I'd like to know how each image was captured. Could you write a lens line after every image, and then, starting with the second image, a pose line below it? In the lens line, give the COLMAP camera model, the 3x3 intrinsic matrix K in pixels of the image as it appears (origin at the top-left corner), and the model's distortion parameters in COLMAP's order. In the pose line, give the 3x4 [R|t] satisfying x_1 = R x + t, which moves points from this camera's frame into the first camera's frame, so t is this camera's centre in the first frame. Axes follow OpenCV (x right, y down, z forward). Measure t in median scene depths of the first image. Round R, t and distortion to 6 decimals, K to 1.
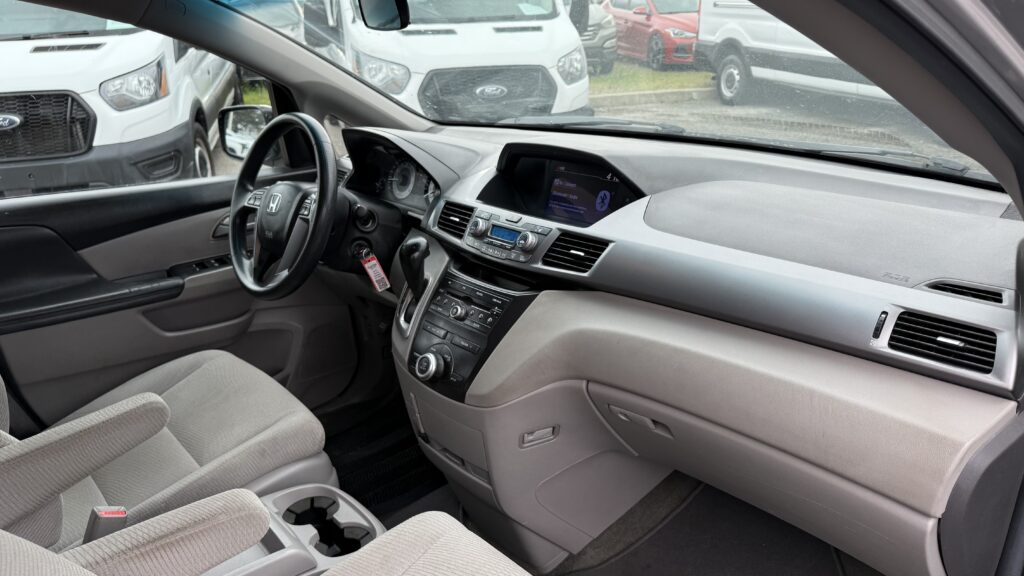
lens RADIAL K [[729.7, 0, 504.6], [0, 729.7, 283.7], [0, 0, 1]] dist [0.110993, -0.147860]
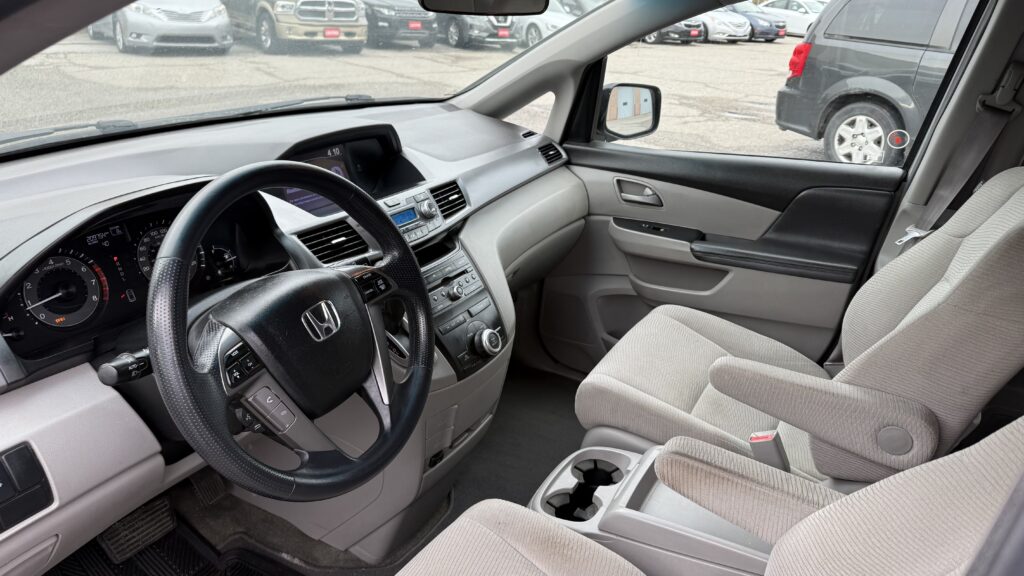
lens RADIAL K [[723.3, 0, 512.0], [0, 723.3, 288.0], [0, 0, 1]] dist [0.114867, -0.157472]
pose [[-0.332133, -0.332182, 0.882804, -0.888845], [0.300592, 0.849860, 0.432877, -0.344638], [-0.894054, 0.409136, -0.182415, 1.010403]]
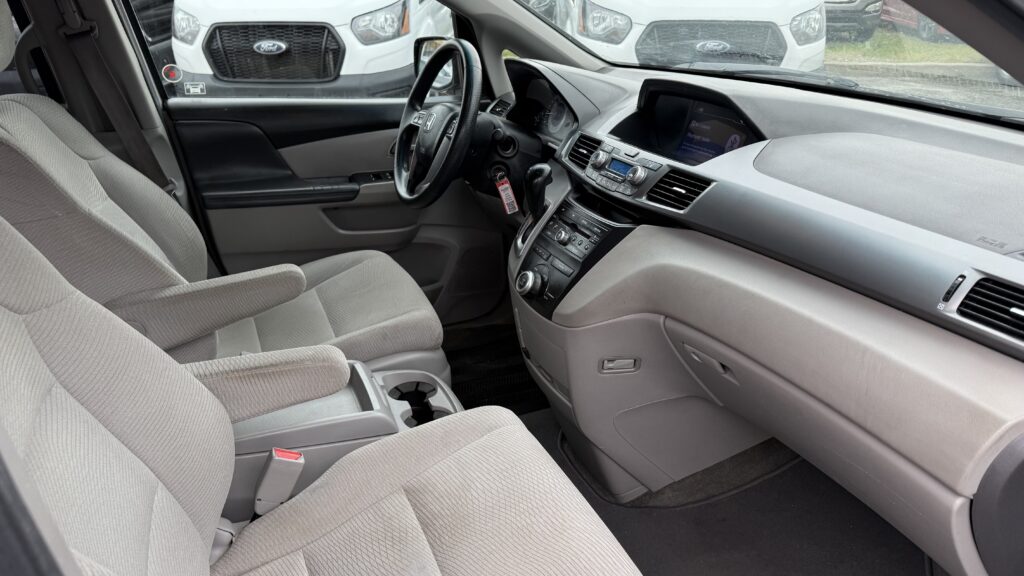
lens RADIAL K [[723.3, 0, 512.0], [0, 723.3, 288.0], [0, 0, 1]] dist [0.114867, -0.157472]
pose [[0.950028, 0.154169, -0.271440, 0.146290], [-0.137932, 0.987363, 0.078037, 0.036896], [0.280040, -0.036697, 0.959287, -0.017947]]
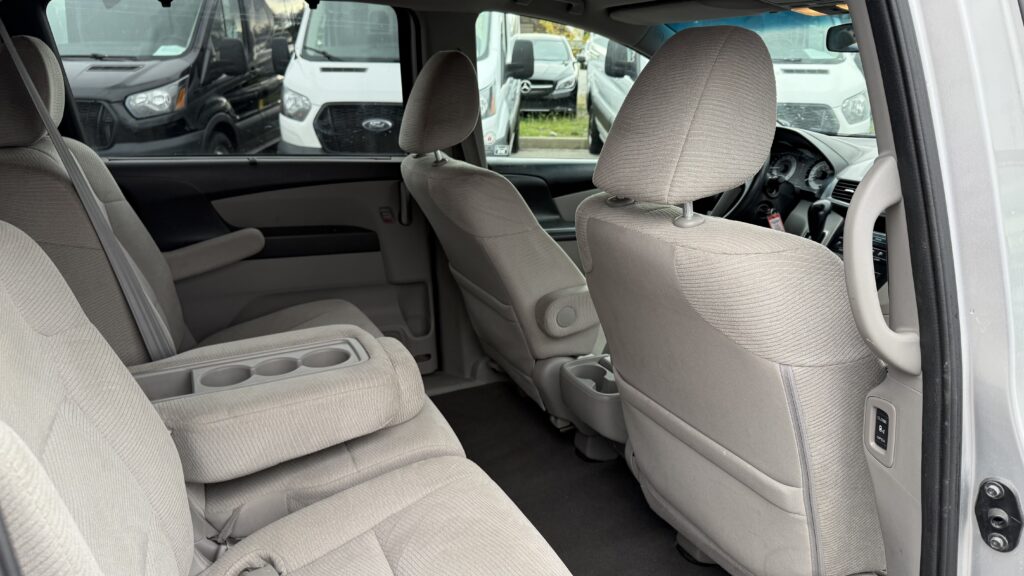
lens RADIAL K [[723.3, 0, 512.0], [0, 723.3, 288.0], [0, 0, 1]] dist [0.114867, -0.157472]
pose [[0.959134, 0.124021, -0.254325, -0.306935], [-0.135761, 0.990315, -0.029070, 0.220374], [0.248257, 0.062410, 0.966682, -0.478840]]
